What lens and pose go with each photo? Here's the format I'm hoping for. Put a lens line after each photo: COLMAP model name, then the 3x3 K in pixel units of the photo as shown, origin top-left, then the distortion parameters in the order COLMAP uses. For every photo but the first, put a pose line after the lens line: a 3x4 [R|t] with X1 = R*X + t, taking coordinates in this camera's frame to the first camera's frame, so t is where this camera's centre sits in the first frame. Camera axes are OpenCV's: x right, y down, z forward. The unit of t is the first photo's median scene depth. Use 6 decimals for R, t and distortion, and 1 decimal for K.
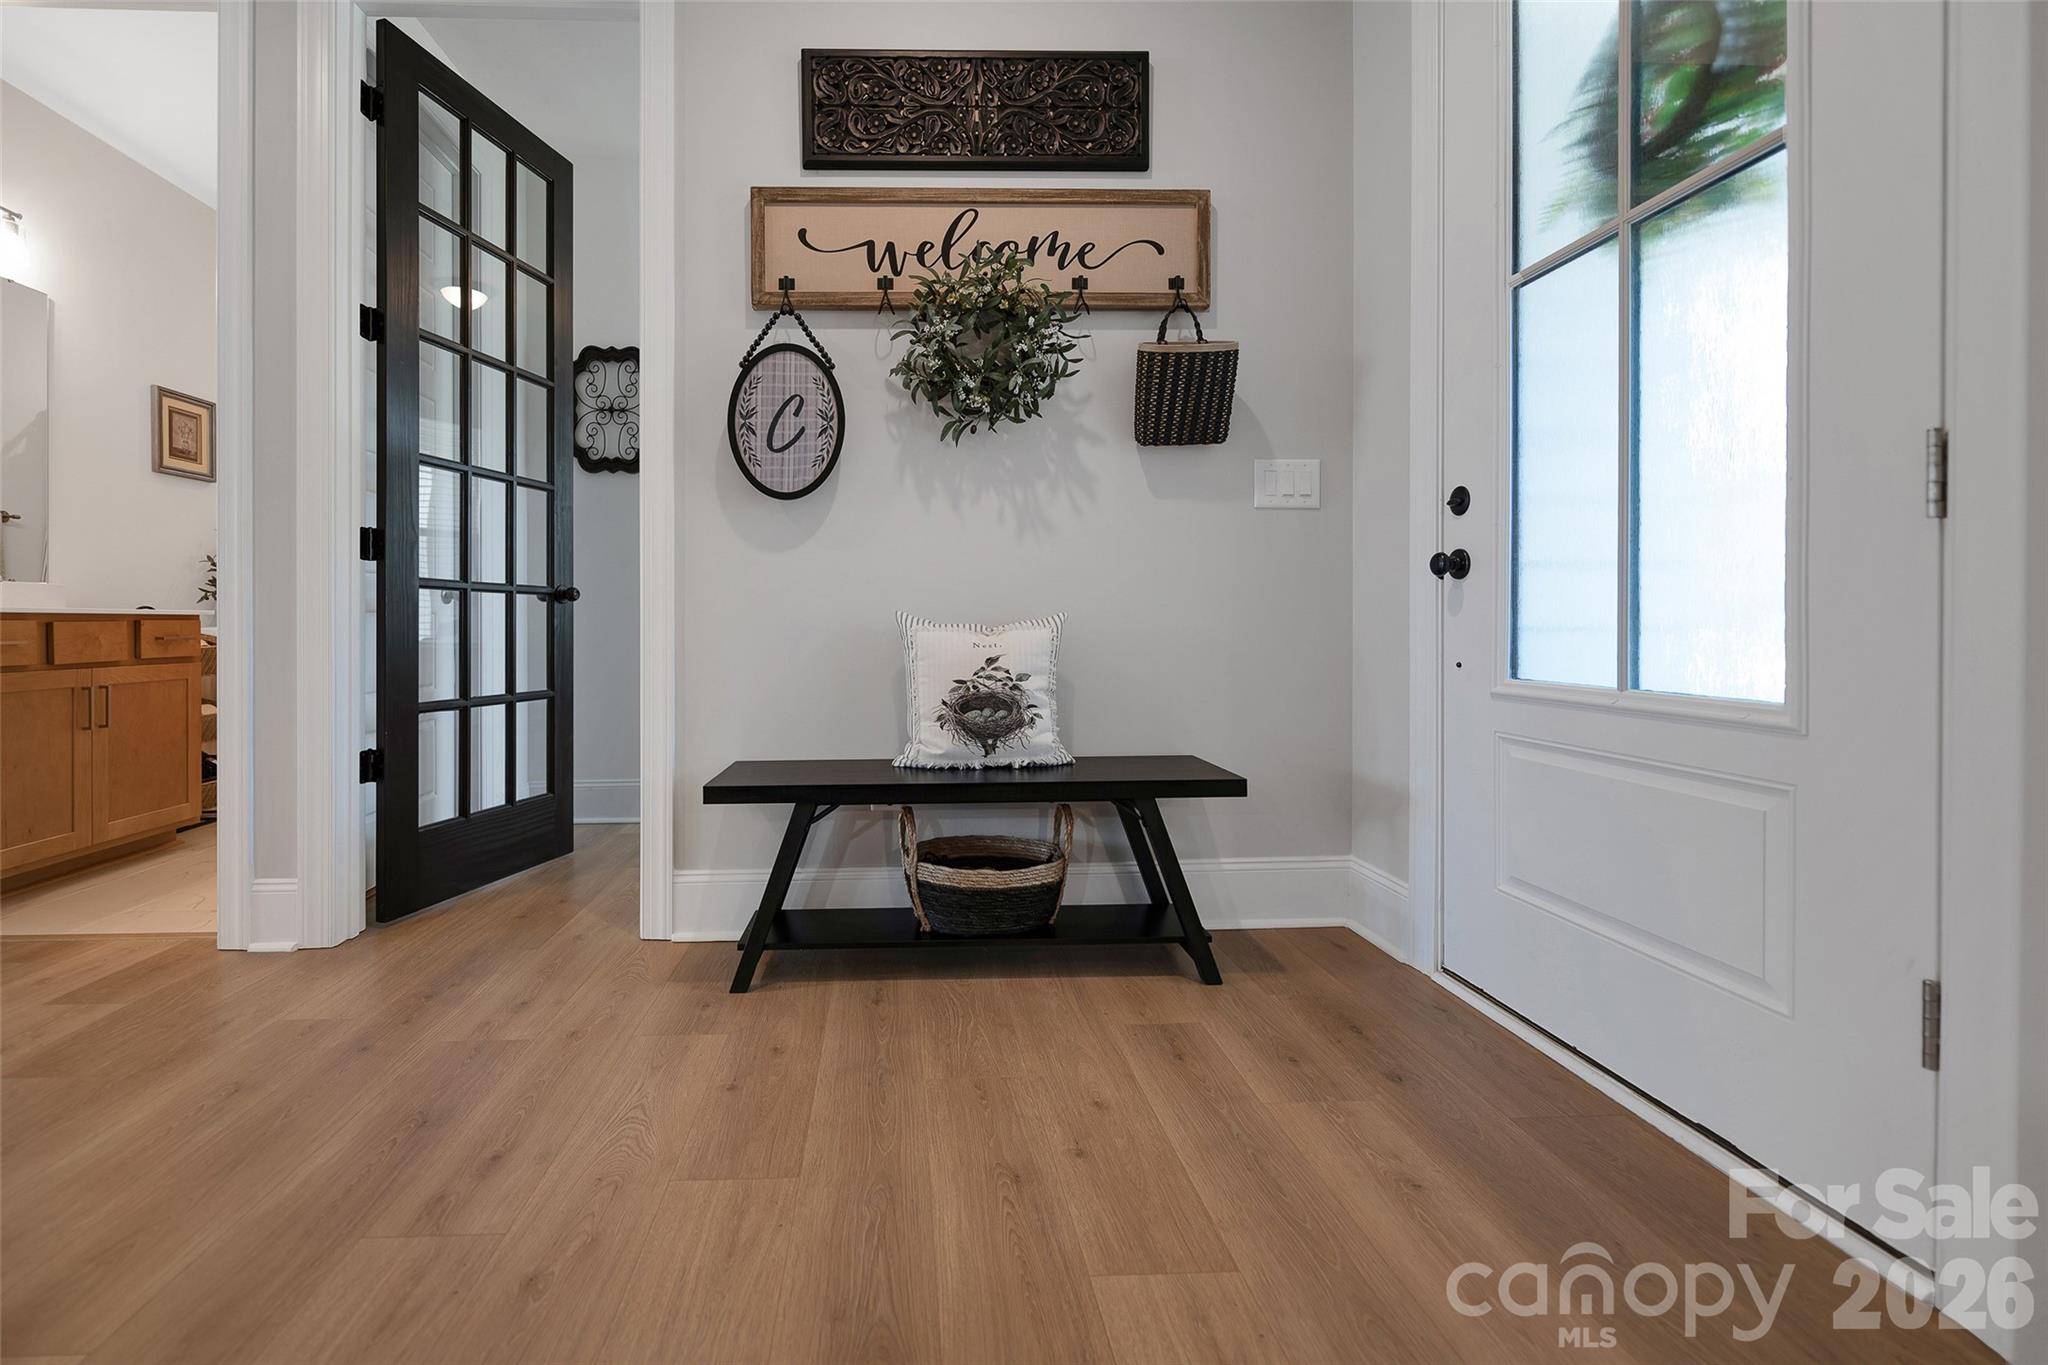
lens RADIAL K [[830.7, 0, 943.0], [0, 830.7, 623.5], [0, 0, 1]] dist [0.002753, -0.001578]
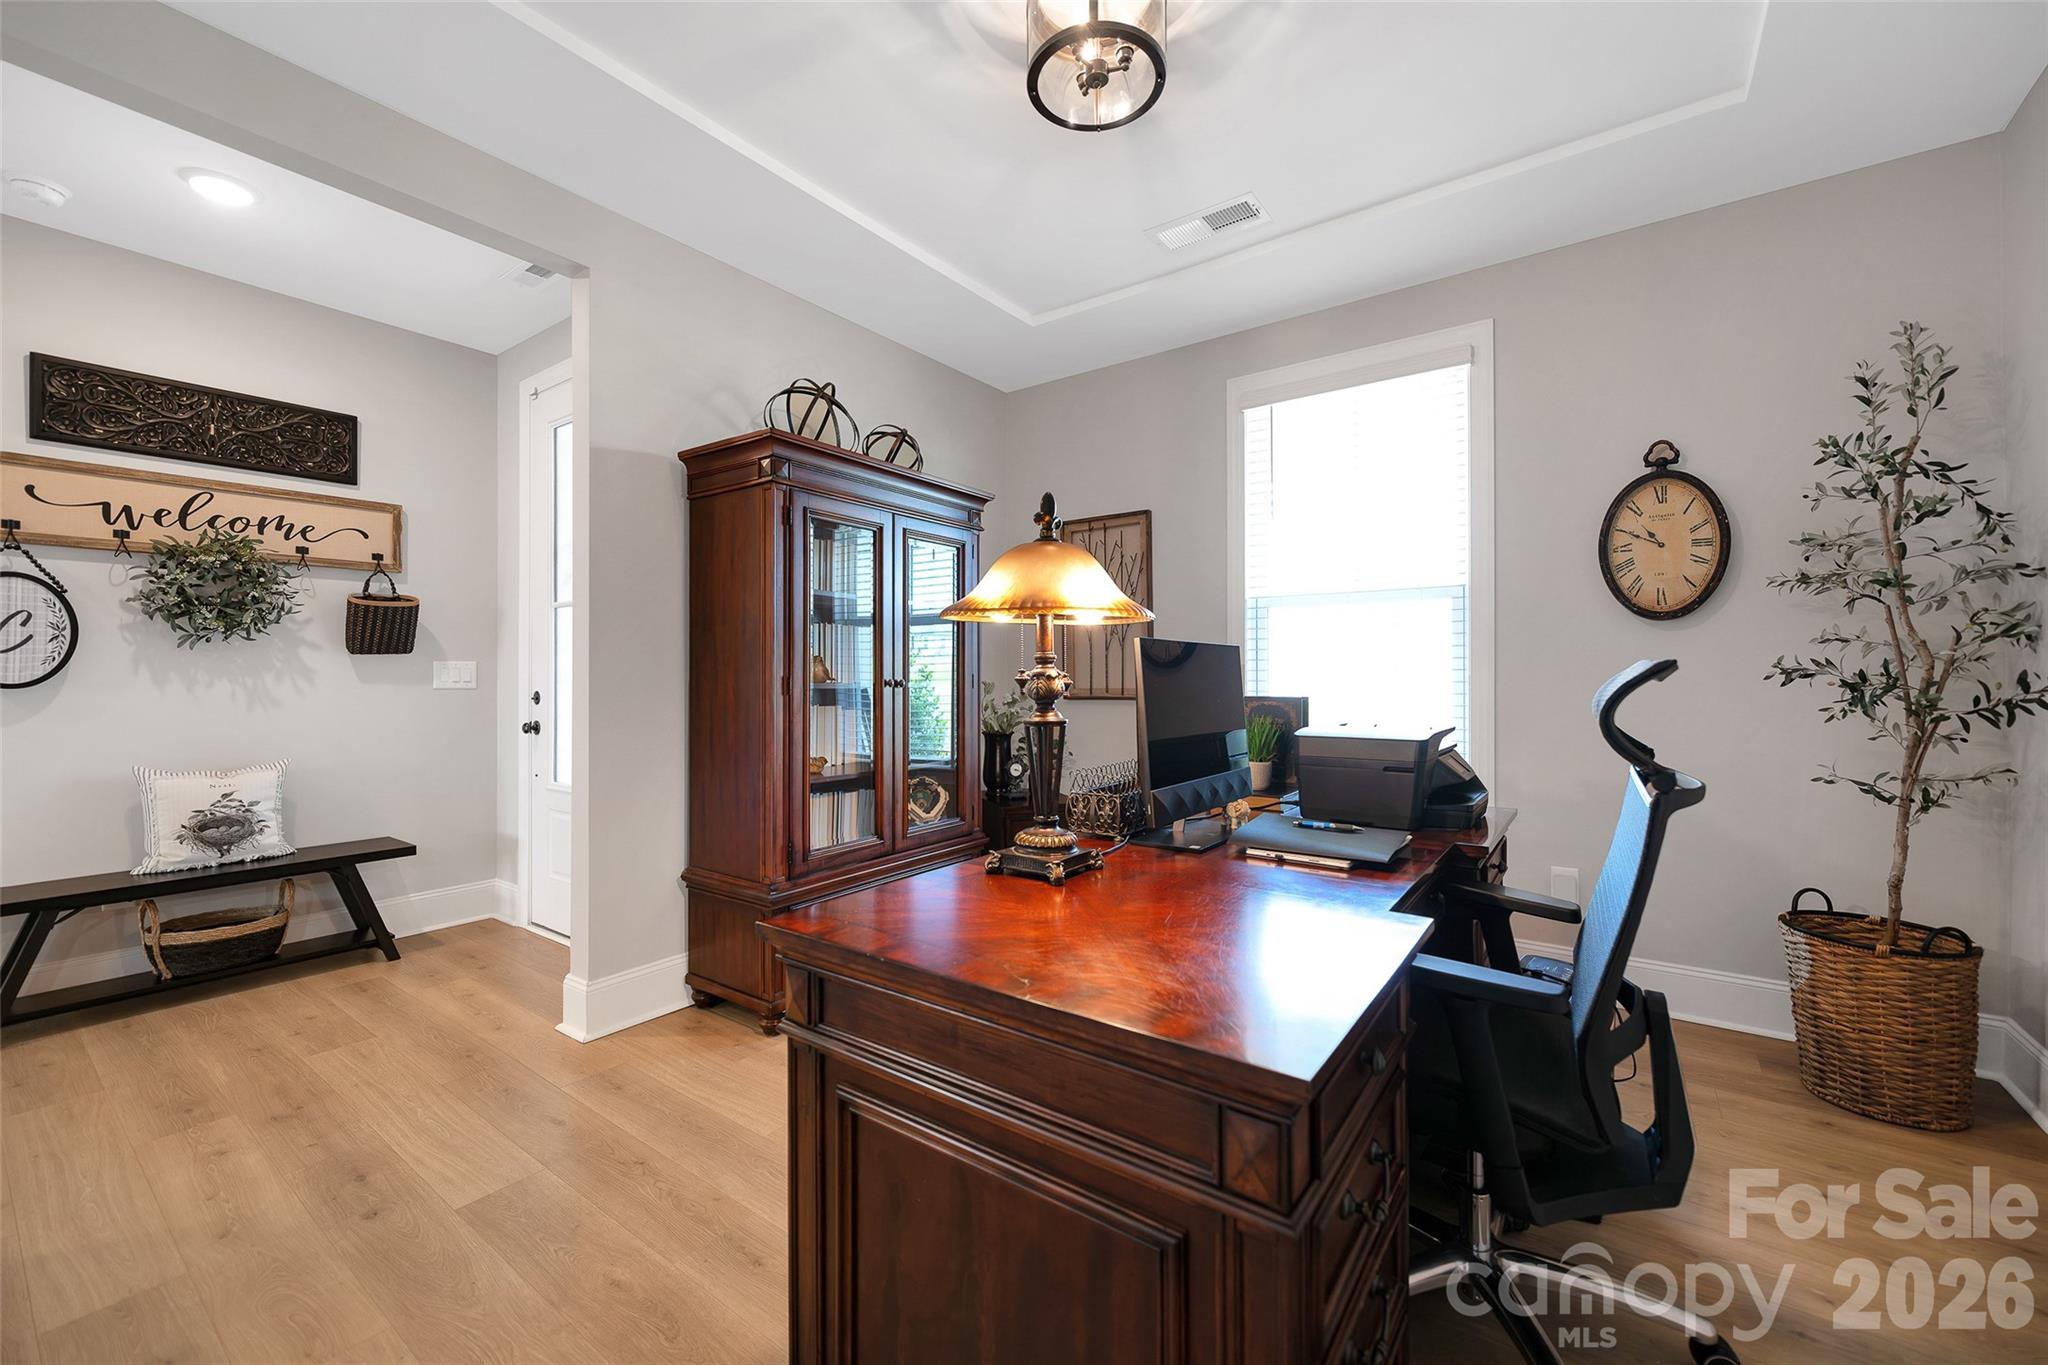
lens RADIAL K [[830.7, 0, 1030.9], [0, 830.7, 671.5], [0, 0, 1]] dist [0.002753, -0.001578]
pose [[0.640309, 0.003923, 0.768108, -0.166210], [-0.001829, 0.999992, -0.003582, -0.175805], [-0.768116, 0.000889, 0.640311, -1.103561]]
